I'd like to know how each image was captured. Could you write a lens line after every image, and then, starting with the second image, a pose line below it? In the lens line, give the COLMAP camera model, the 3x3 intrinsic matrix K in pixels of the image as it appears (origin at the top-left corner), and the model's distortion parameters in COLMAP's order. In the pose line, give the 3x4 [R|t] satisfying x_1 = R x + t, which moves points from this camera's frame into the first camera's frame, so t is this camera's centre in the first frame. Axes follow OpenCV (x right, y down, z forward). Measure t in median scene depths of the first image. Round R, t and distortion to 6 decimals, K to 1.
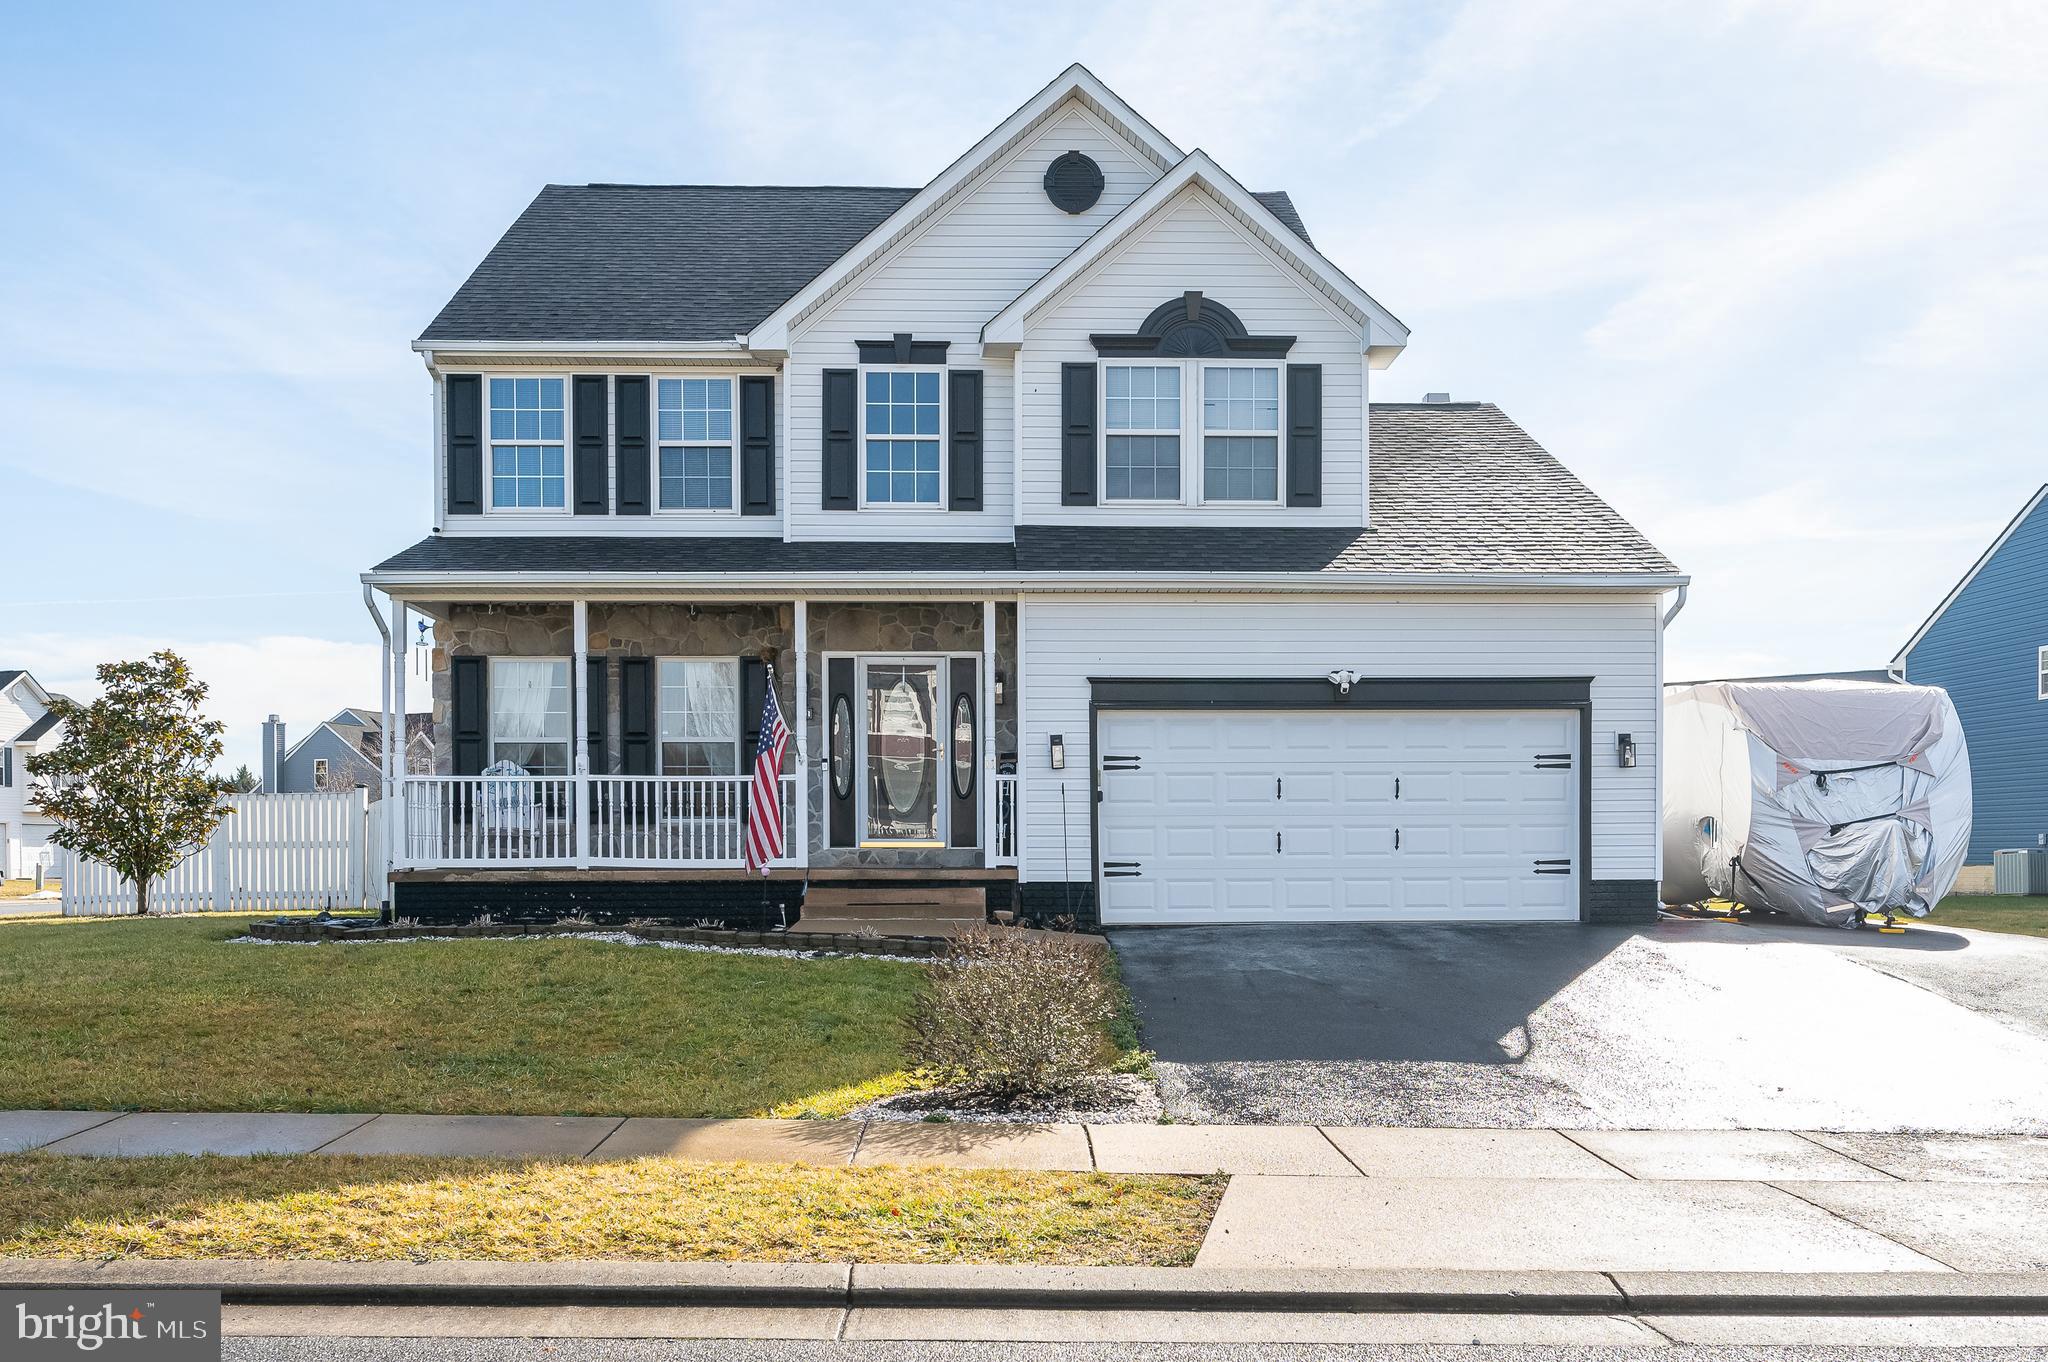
lens RADIAL K [[1757.4, 0, 1018.0], [0, 1757.4, 889.0], [0, 0, 1]] dist [0.005181, 0.005127]
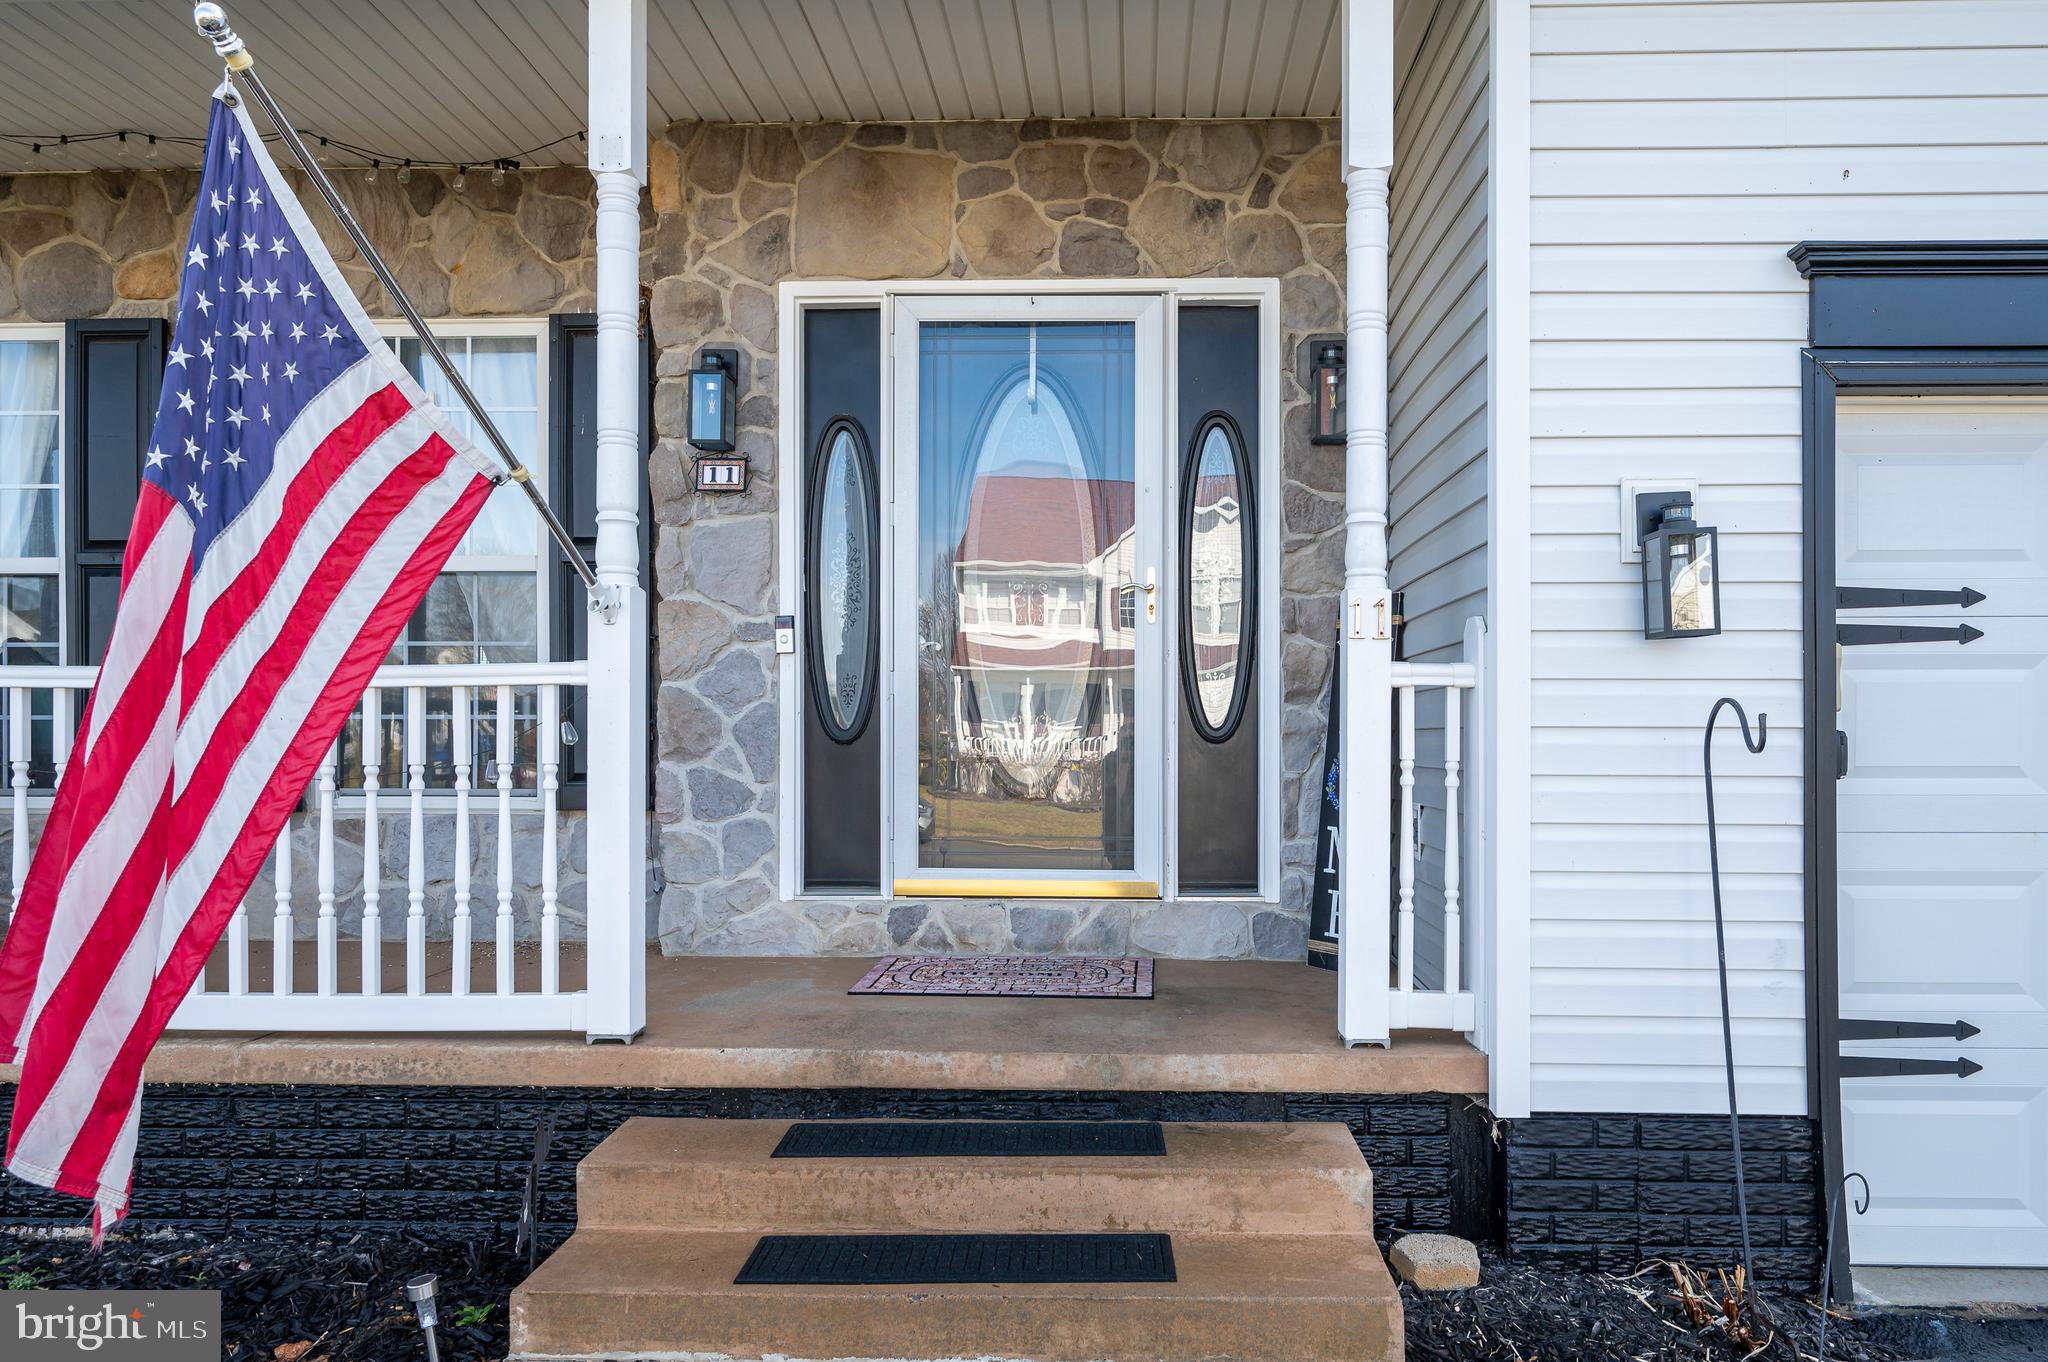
lens RADIAL K [[1314.4, 0, 1089.6], [0, 1314.4, 739.7], [0, 0, 1]] dist [-0.002492, -0.000292]
pose [[0.998839, 0.003754, -0.048018, -0.043536], [-0.004585, 0.999841, -0.017207, -0.048231], [0.047946, 0.017407, 0.998698, 0.771435]]
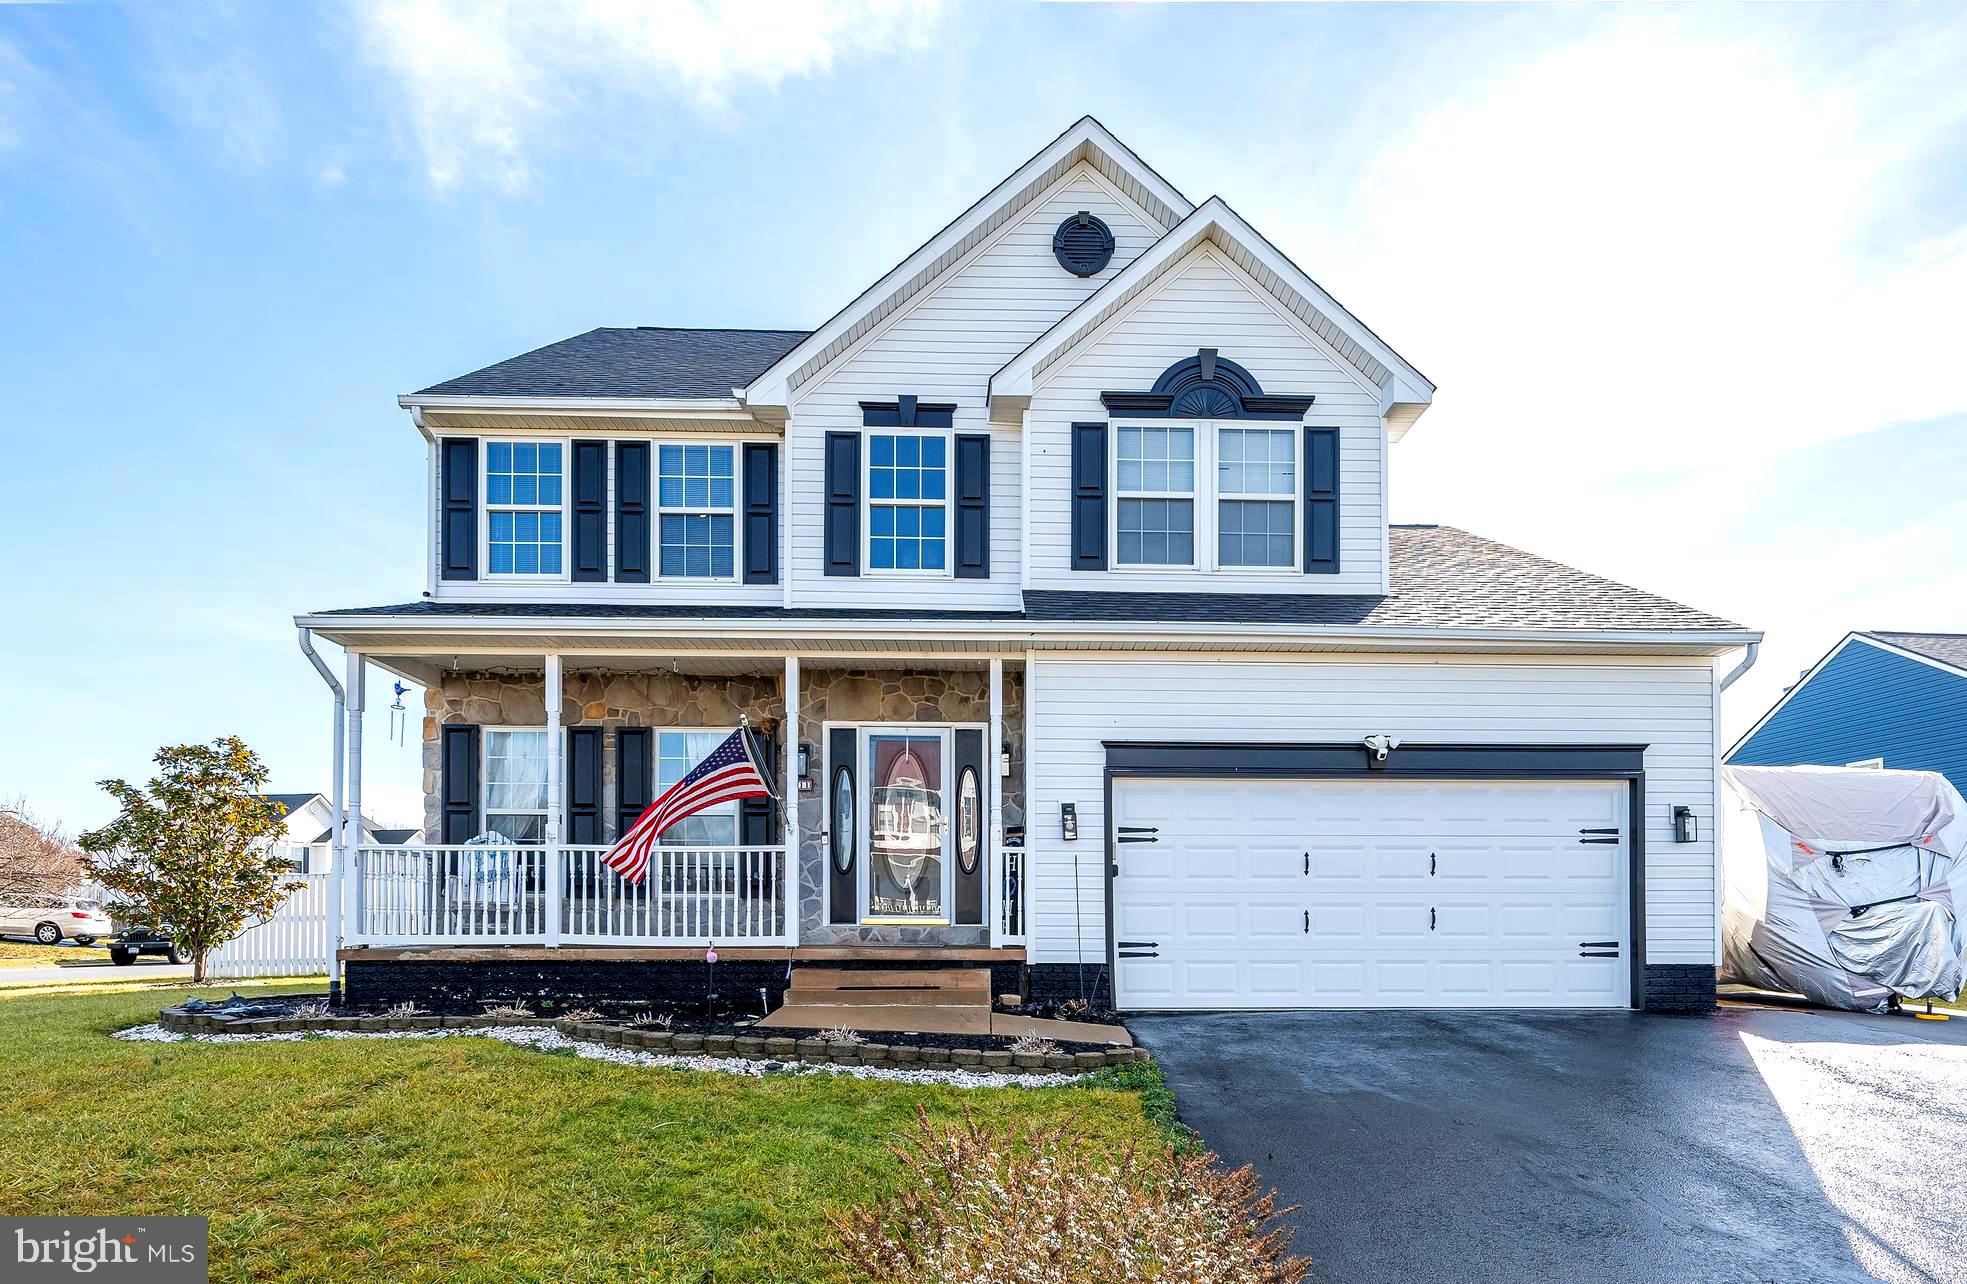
lens RADIAL K [[1096.3, 0, 1016.0], [0, 1096.3, 921.6], [0, 0, 1]] dist [0.001953, 0.001637]
pose [[0.999968, 0.005221, 0.005981, -0.008173], [-0.005093, 0.999761, -0.021238, -0.012726], [-0.006091, 0.021207, 0.999757, 0.401365]]
